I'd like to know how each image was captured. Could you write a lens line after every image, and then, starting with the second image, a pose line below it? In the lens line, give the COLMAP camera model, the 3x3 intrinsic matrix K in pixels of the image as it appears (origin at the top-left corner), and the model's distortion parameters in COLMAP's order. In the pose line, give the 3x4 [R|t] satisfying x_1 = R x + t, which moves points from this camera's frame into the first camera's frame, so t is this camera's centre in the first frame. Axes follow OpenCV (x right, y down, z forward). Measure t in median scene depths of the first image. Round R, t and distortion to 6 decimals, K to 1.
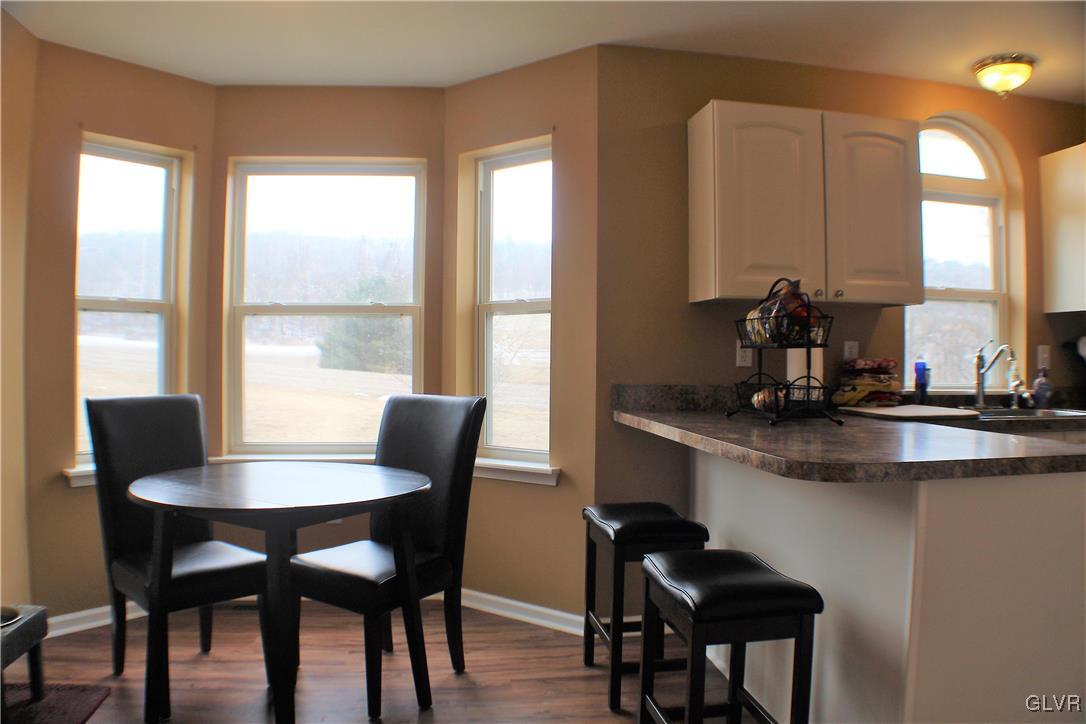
lens RADIAL K [[828.8, 0, 545.7], [0, 828.8, 386.6], [0, 0, 1]] dist [-0.169413, 0.003619]
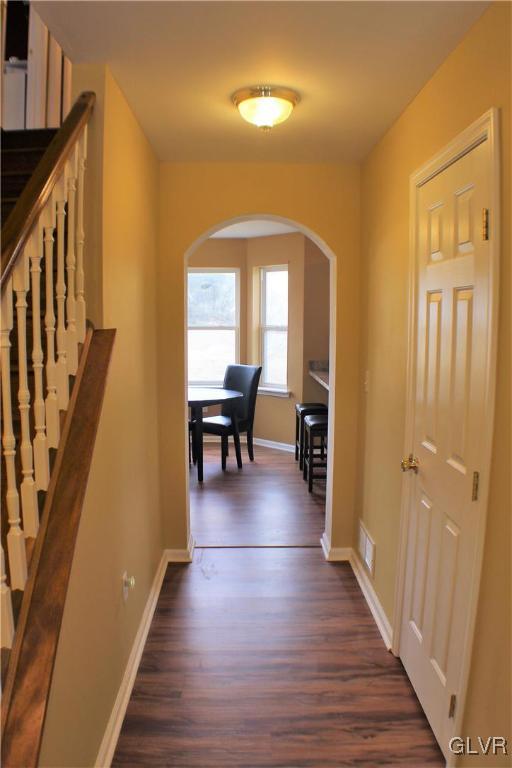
lens RADIAL K [[624.8, 0, 256.0], [0, 624.8, 384.0], [0, 0, 1]] dist [-0.231299, 0.133157]
pose [[0.993324, 0.008798, -0.115025, 0.149308], [0.000277, 0.996903, 0.078641, -0.089761], [0.115361, -0.078148, 0.990245, -1.089102]]
